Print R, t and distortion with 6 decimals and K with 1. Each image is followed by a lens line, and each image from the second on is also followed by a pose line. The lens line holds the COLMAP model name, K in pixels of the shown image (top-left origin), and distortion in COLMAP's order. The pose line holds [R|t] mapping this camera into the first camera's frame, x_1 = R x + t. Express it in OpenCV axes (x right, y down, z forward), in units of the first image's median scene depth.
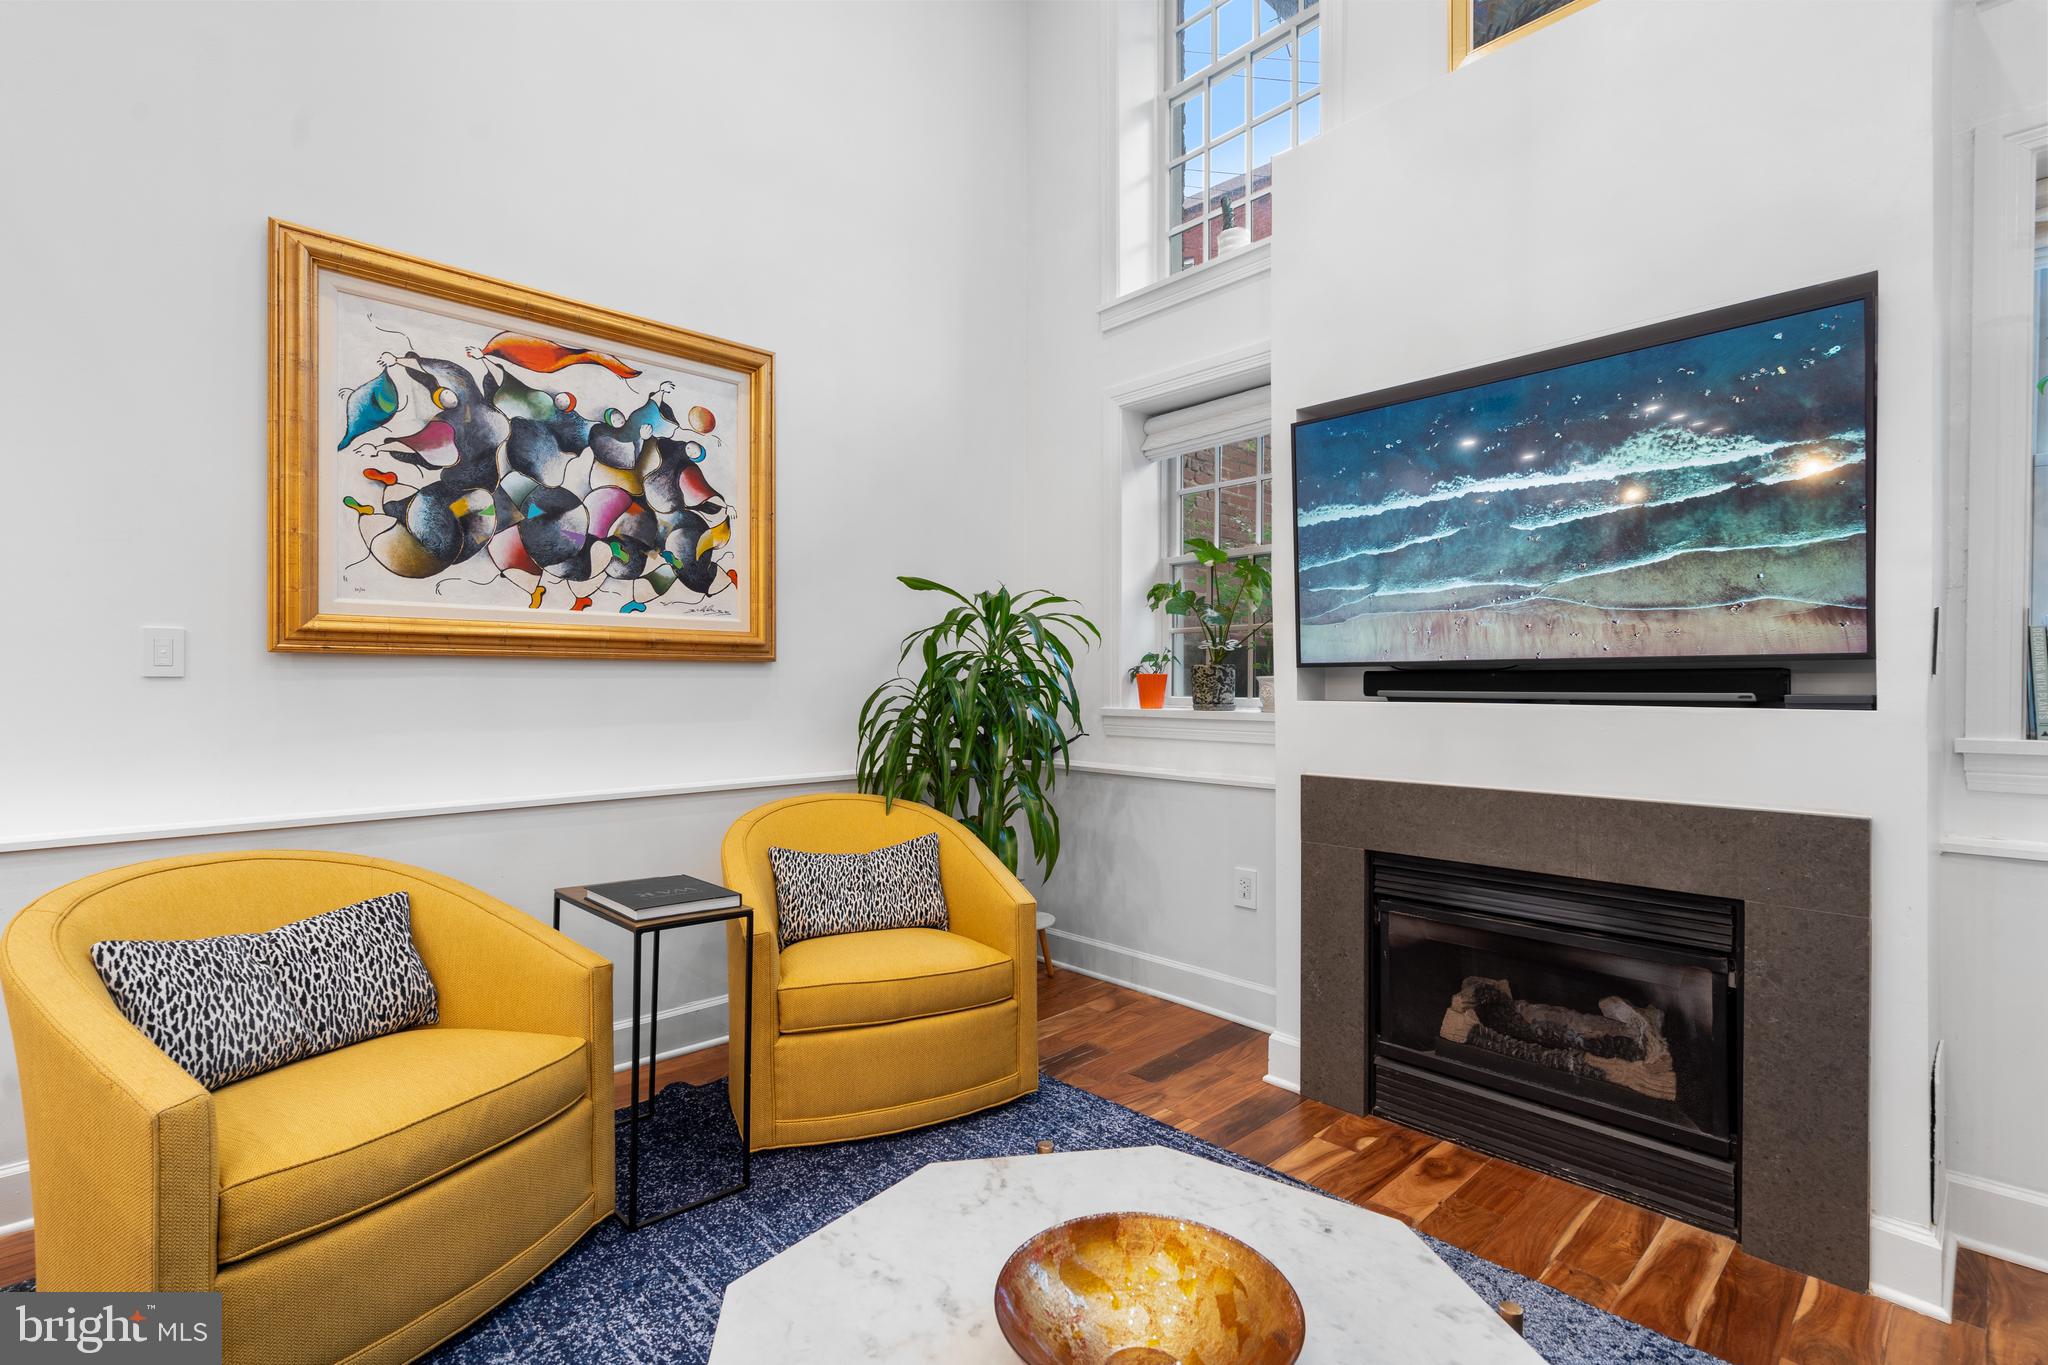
lens RADIAL K [[923.2, 0, 1010.4], [0, 923.2, 683.7], [0, 0, 1]] dist [-0.005994, 0.002228]
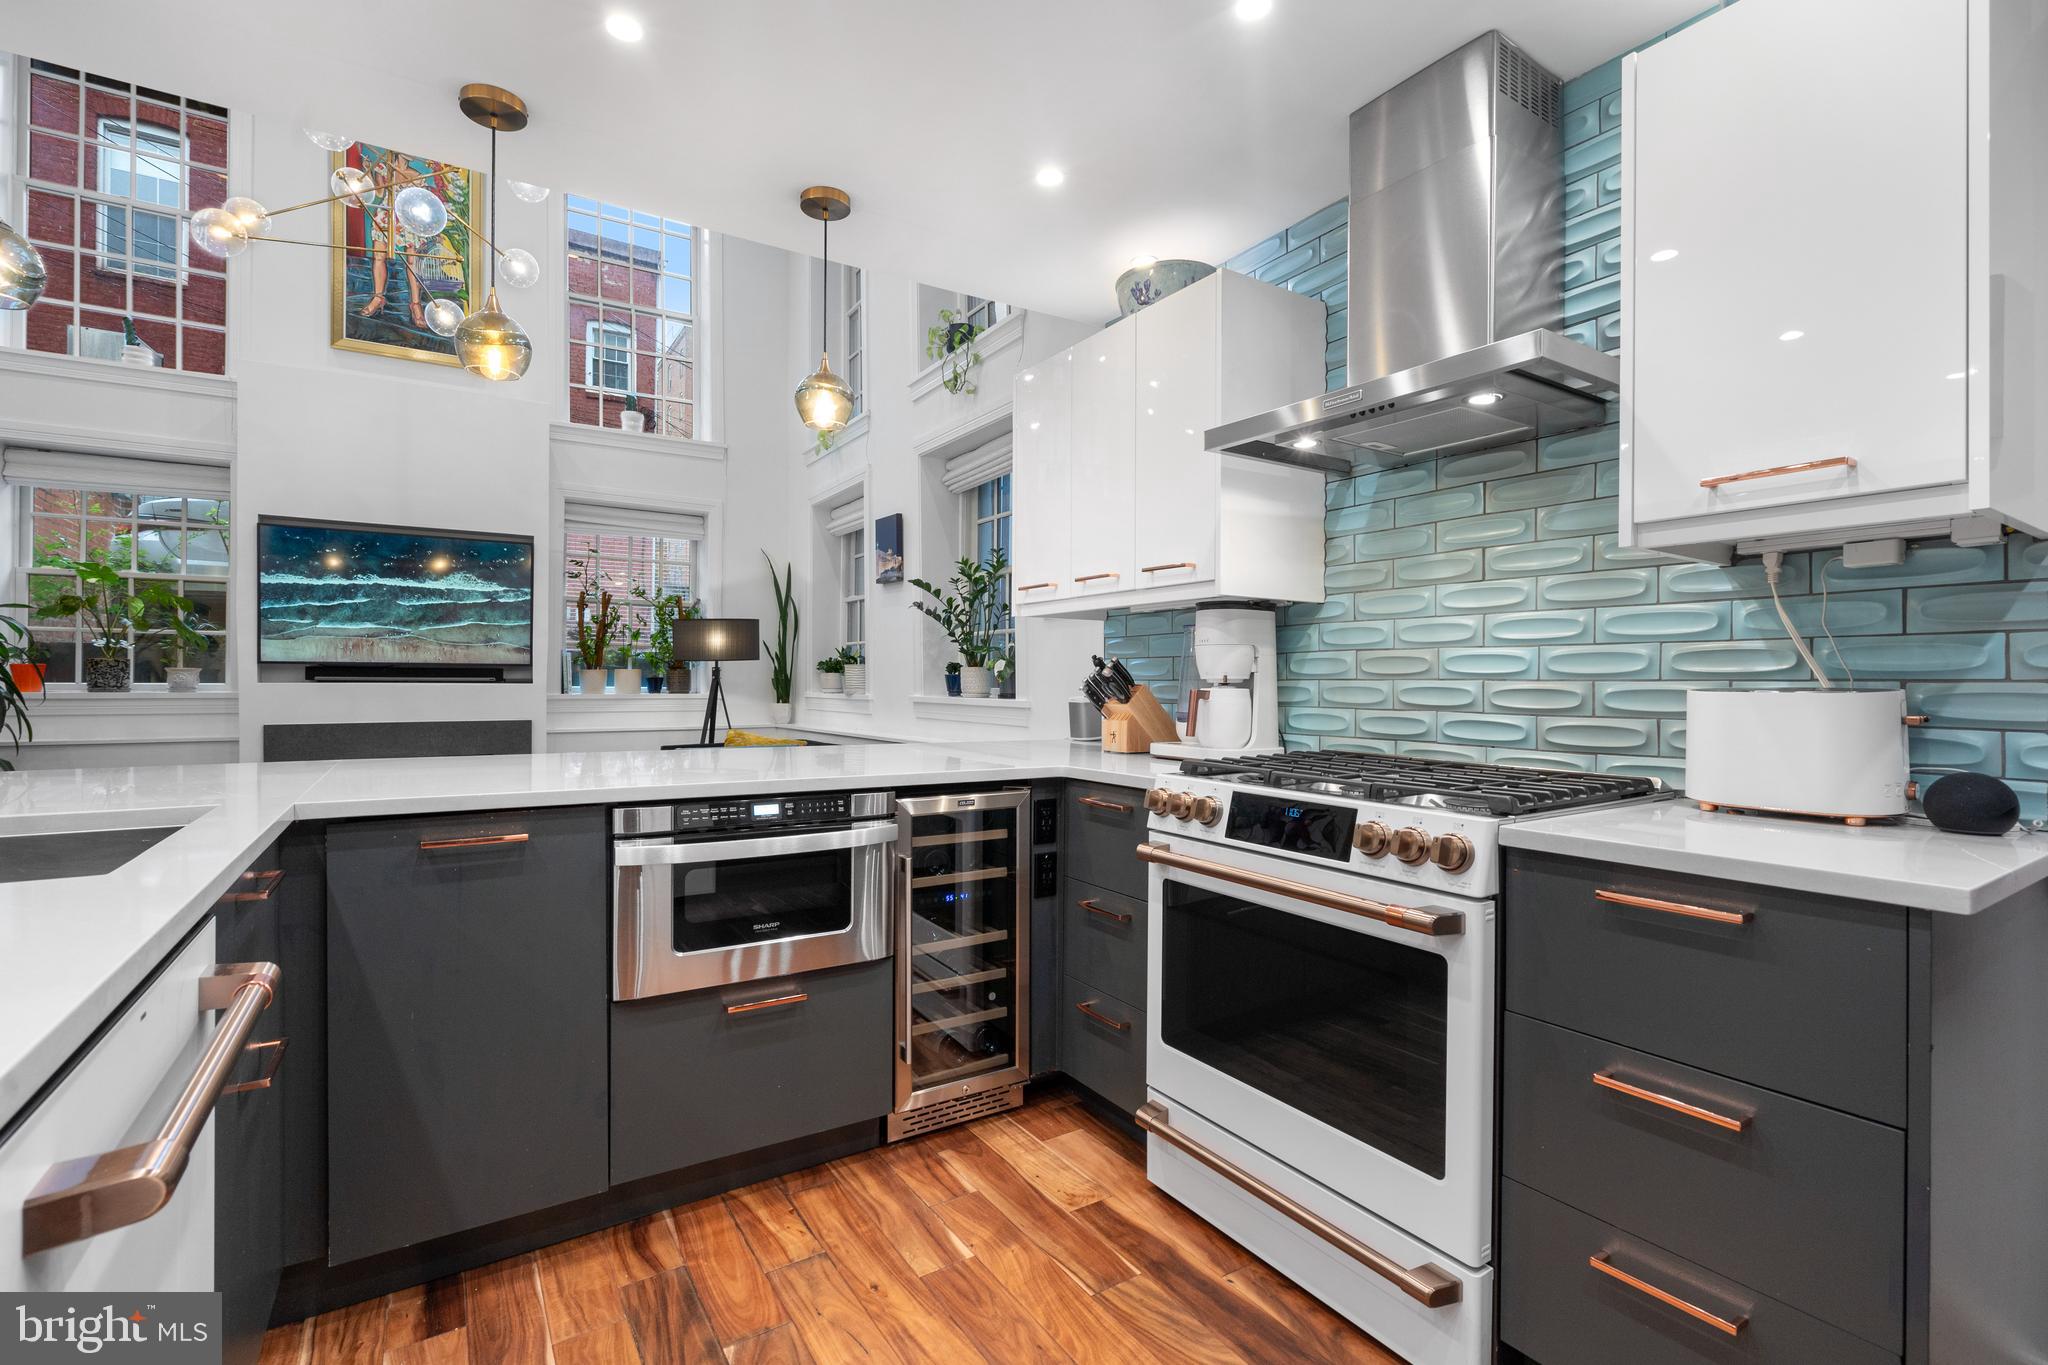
lens RADIAL K [[923.2, 0, 1010.5], [0, 923.2, 681.9], [0, 0, 1]] dist [-0.005994, 0.002228]
pose [[0.181834, 0.000970, 0.983329, -1.175841], [-0.002693, 0.999996, -0.000488, 0.014645], [-0.983325, -0.002560, 0.181836, -0.729191]]
